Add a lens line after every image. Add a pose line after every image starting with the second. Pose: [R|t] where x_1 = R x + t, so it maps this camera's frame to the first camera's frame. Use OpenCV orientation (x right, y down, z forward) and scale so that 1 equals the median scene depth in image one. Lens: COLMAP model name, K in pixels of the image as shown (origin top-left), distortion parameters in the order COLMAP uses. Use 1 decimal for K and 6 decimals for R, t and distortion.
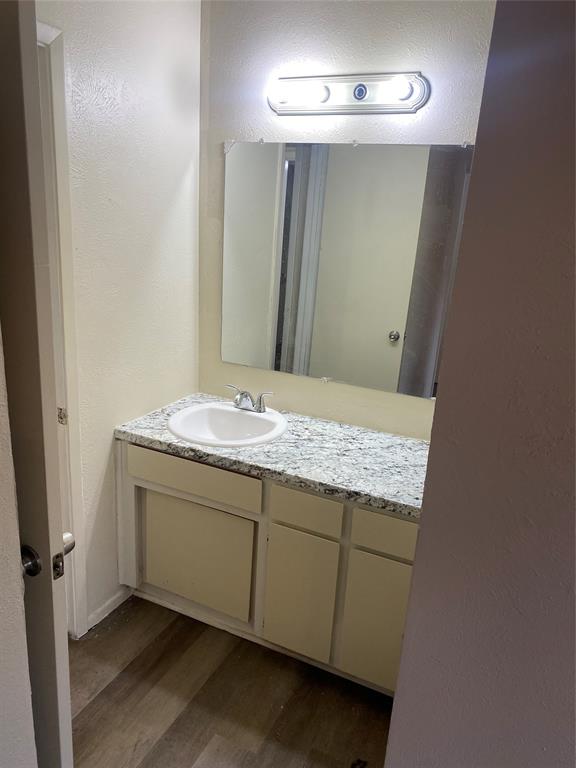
lens RADIAL K [[573.6, 0, 293.7], [0, 573.6, 383.7], [0, 0, 1]] dist [0.007800, 0.000429]
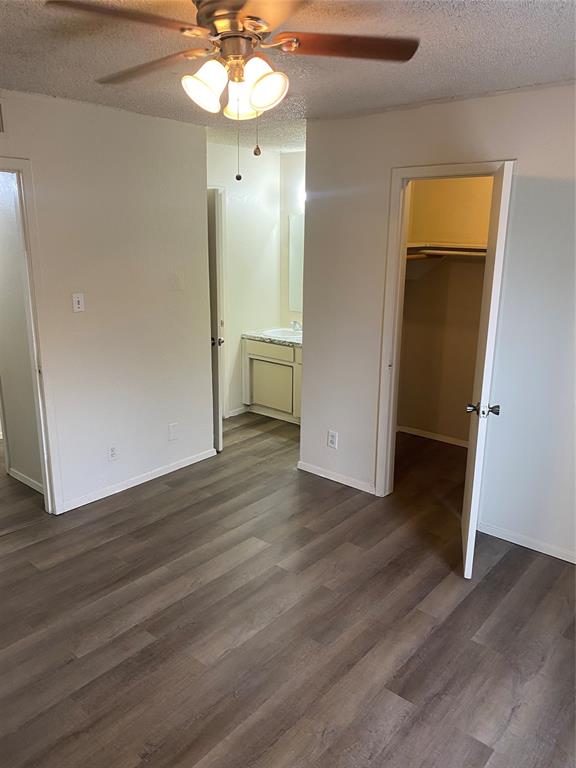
lens RADIAL K [[573.6, 0, 293.7], [0, 573.6, 383.7], [0, 0, 1]] dist [0.007800, 0.000429]
pose [[0.966520, 0.012582, -0.256282, 0.552223], [-0.022077, 0.999171, -0.034206, 0.378583], [0.255640, 0.038718, 0.965997, -1.348376]]
